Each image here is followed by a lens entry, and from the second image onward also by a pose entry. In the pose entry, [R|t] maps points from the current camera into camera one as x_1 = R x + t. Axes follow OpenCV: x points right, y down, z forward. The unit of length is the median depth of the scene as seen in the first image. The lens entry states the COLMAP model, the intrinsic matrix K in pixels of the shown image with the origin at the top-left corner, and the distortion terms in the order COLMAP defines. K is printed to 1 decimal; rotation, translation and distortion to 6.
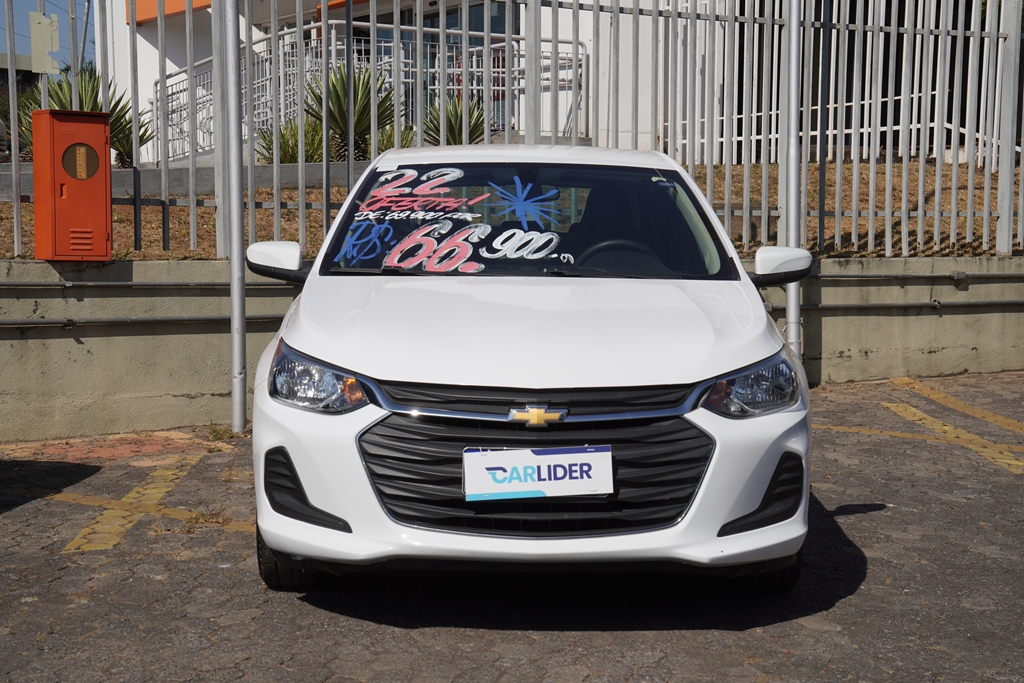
lens RADIAL K [[1839.8, 0, 512.0], [0, 1839.8, 341.5], [0, 0, 1]] dist [0.503477, 0.107950]
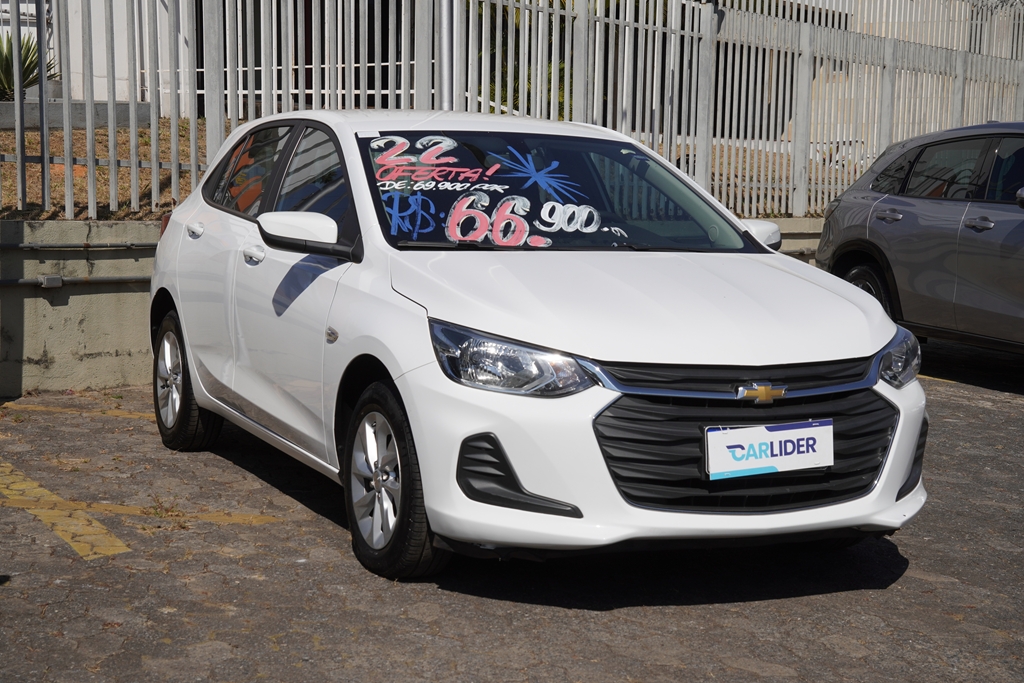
lens RADIAL K [[1839.8, 0, 512.0], [0, 1839.8, 341.5], [0, 0, 1]] dist [0.503477, 0.107950]
pose [[0.902135, -0.023886, 0.430792, -0.541914], [0.012198, 0.999479, 0.029873, -0.019419], [-0.431282, -0.021695, 0.901956, 0.140458]]
